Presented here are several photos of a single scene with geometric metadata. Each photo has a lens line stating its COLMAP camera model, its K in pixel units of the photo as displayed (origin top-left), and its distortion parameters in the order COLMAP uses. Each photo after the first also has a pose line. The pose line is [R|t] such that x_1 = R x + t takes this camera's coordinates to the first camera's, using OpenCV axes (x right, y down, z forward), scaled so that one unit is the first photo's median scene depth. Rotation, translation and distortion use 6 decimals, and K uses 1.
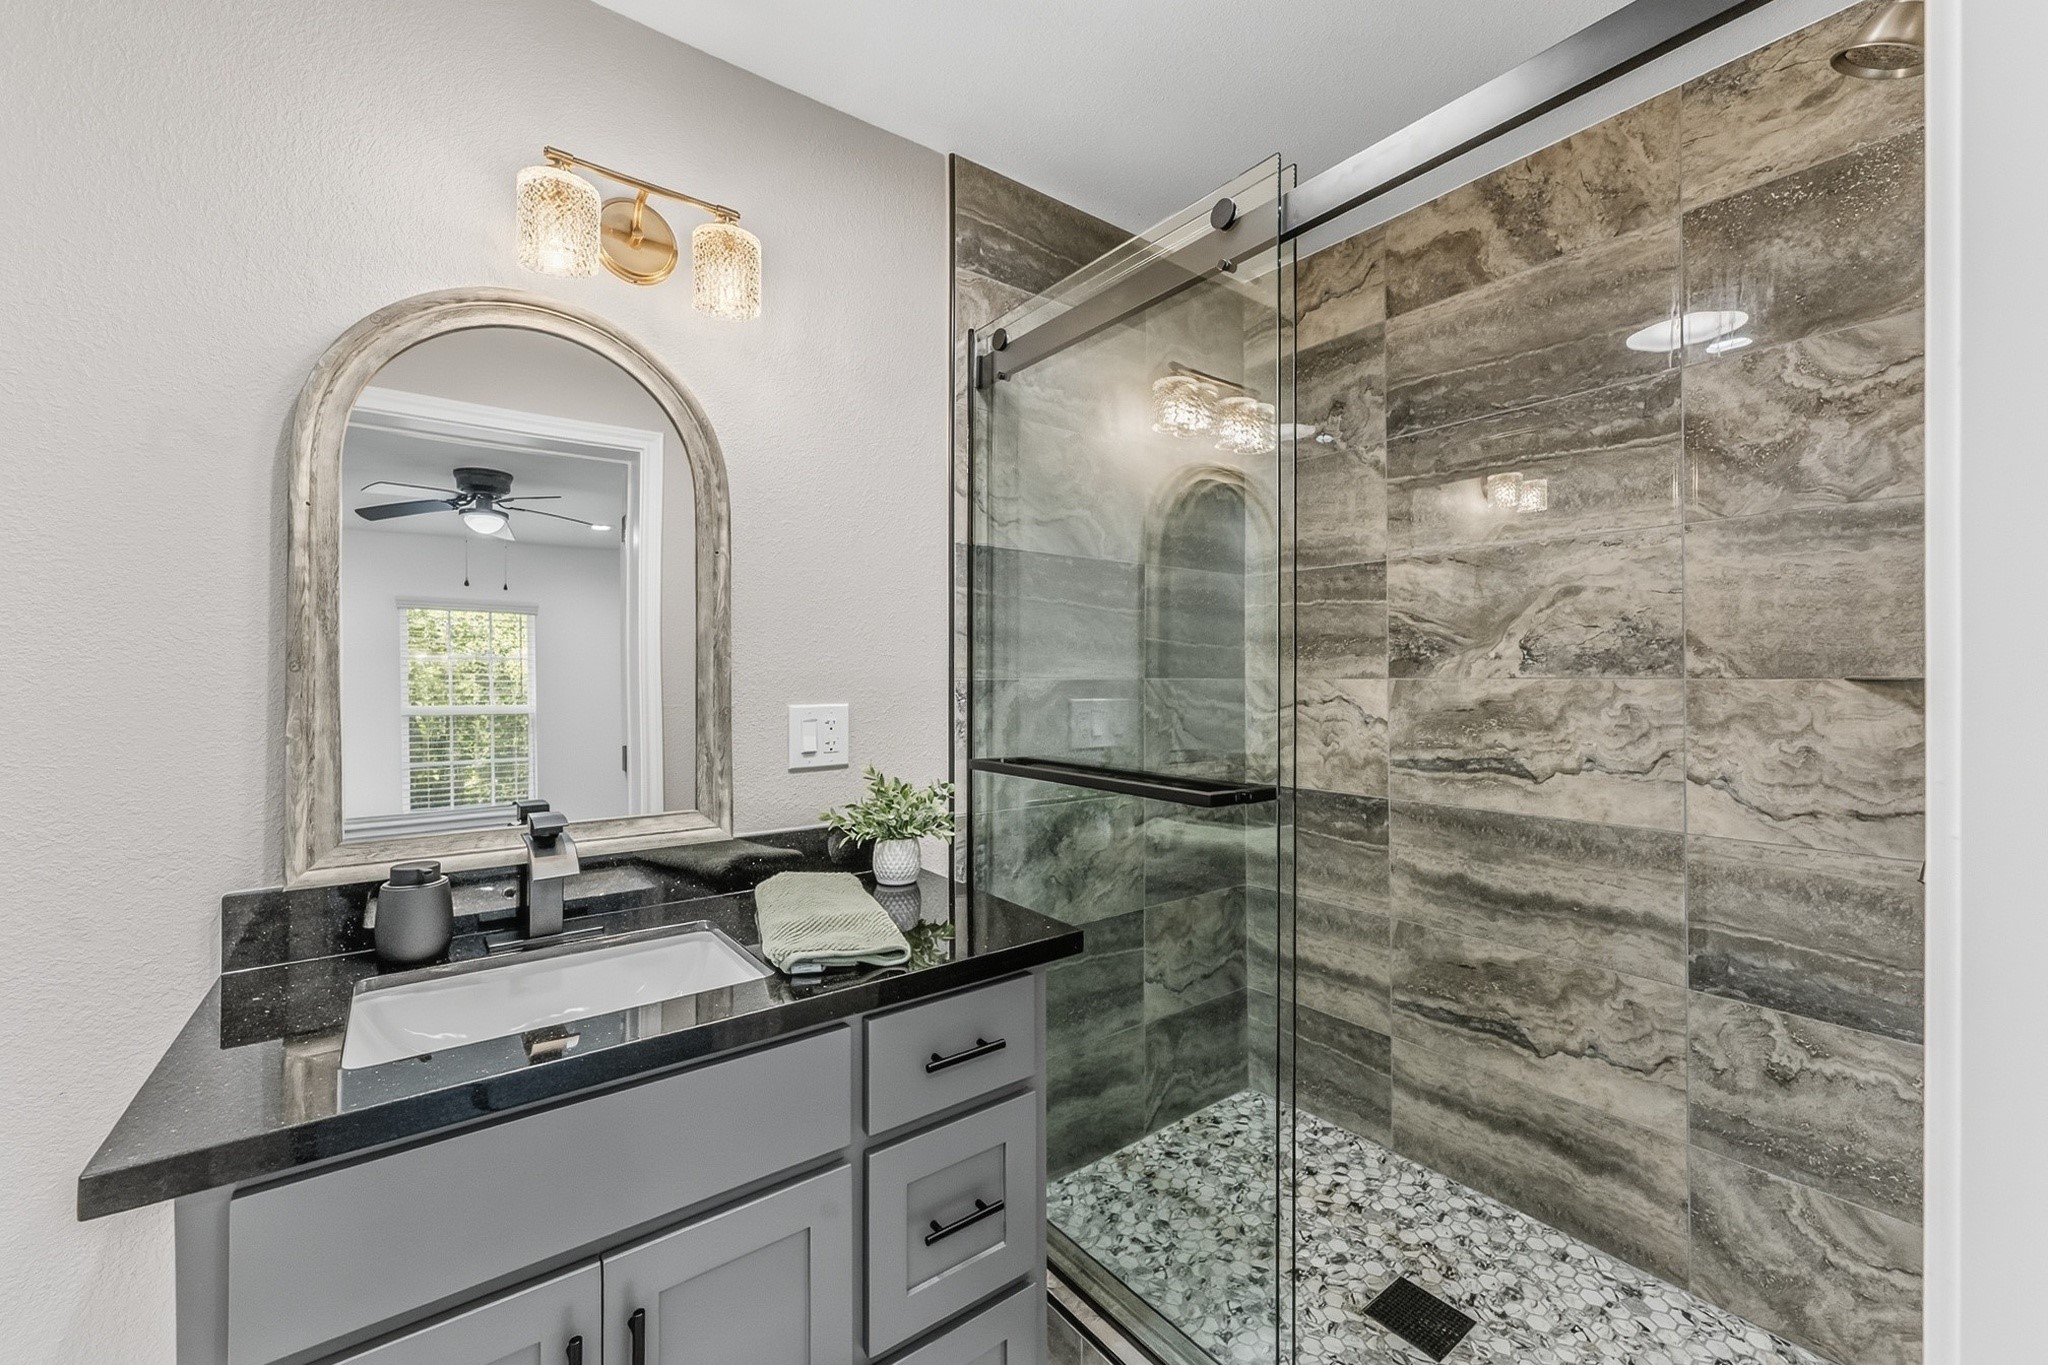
lens RADIAL K [[826.3, 0, 1027.2], [0, 826.3, 676.9], [0, 0, 1]] dist [0.001932, 0.000240]
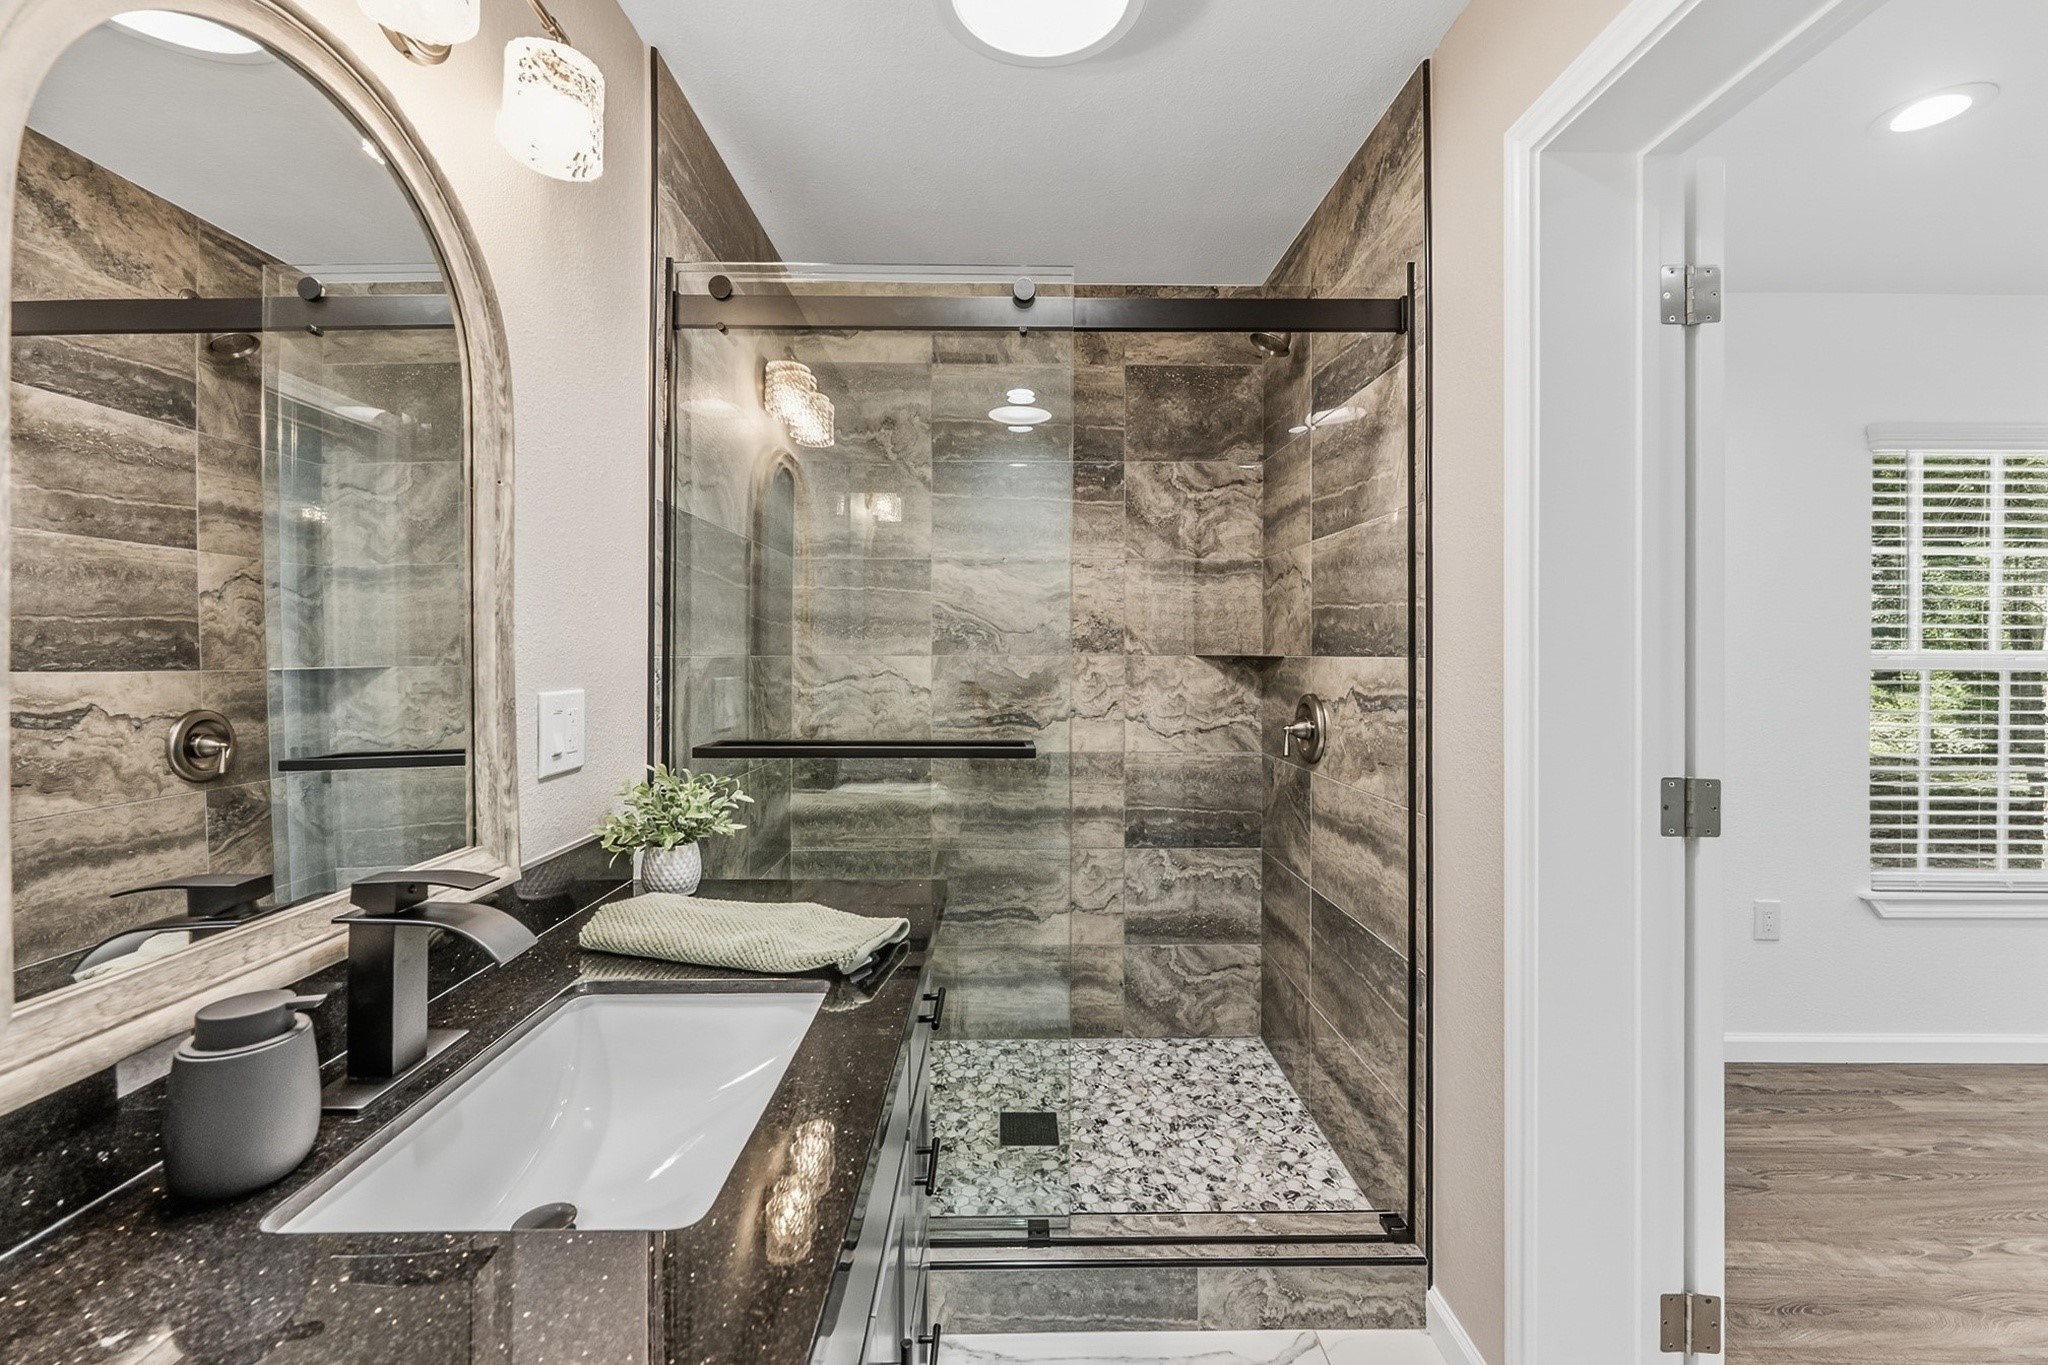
lens RADIAL K [[826.3, 0, 1063.2], [0, 826.3, 651.1], [0, 0, 1]] dist [0.001932, 0.000240]
pose [[0.582931, 0.001875, 0.812519, -0.555864], [-0.000720, 0.999998, -0.001791, -0.002938], [-0.812521, 0.000459, 0.582932, 0.157473]]
